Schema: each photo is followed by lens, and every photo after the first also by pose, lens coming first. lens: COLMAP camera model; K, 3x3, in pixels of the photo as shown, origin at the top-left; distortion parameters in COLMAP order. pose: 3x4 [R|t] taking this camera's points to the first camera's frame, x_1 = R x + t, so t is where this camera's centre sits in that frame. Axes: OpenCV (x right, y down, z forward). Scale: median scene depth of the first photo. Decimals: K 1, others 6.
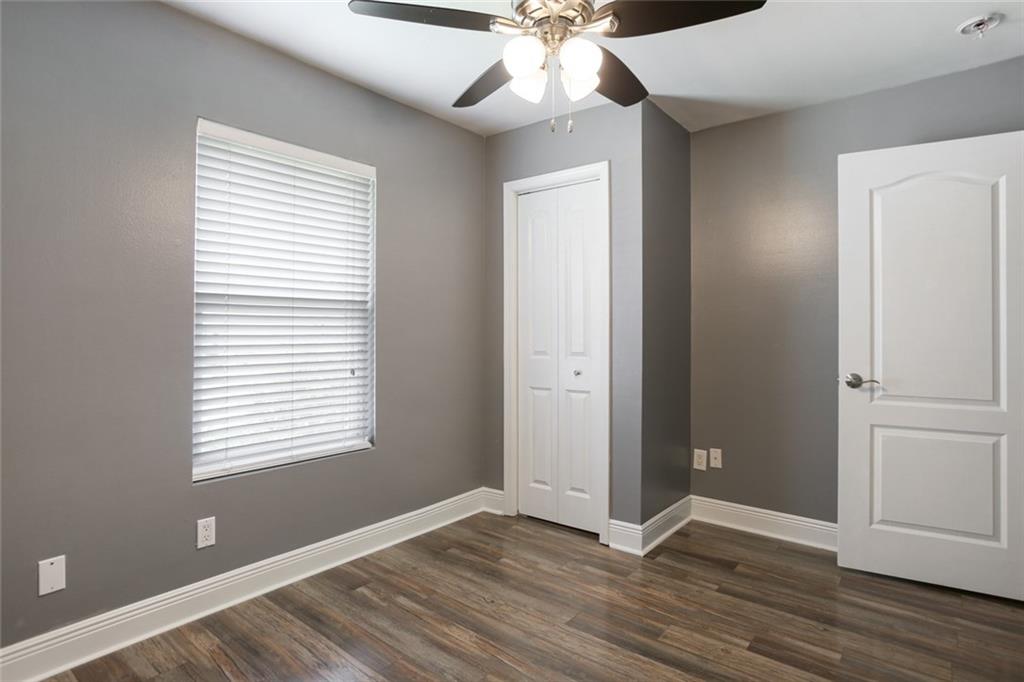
lens RADIAL K [[547.2, 0, 505.6], [0, 547.2, 323.3], [0, 0, 1]] dist [-0.051057, 0.022584]
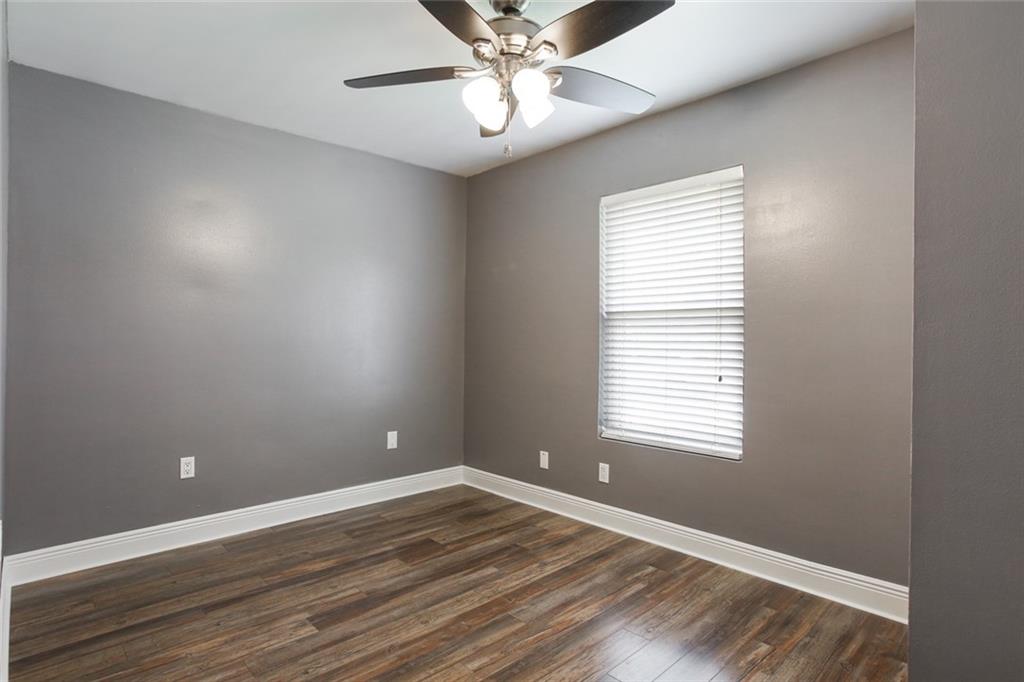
lens RADIAL K [[553.9, 0, 512.0], [0, 553.9, 341.0], [0, 0, 1]] dist [0.000069, 0.000276]
pose [[-0.137037, 0.004256, -0.990557, 0.902962], [0.005268, 0.999980, 0.003568, 0.015801], [0.990552, -0.004729, -0.137056, 0.867927]]
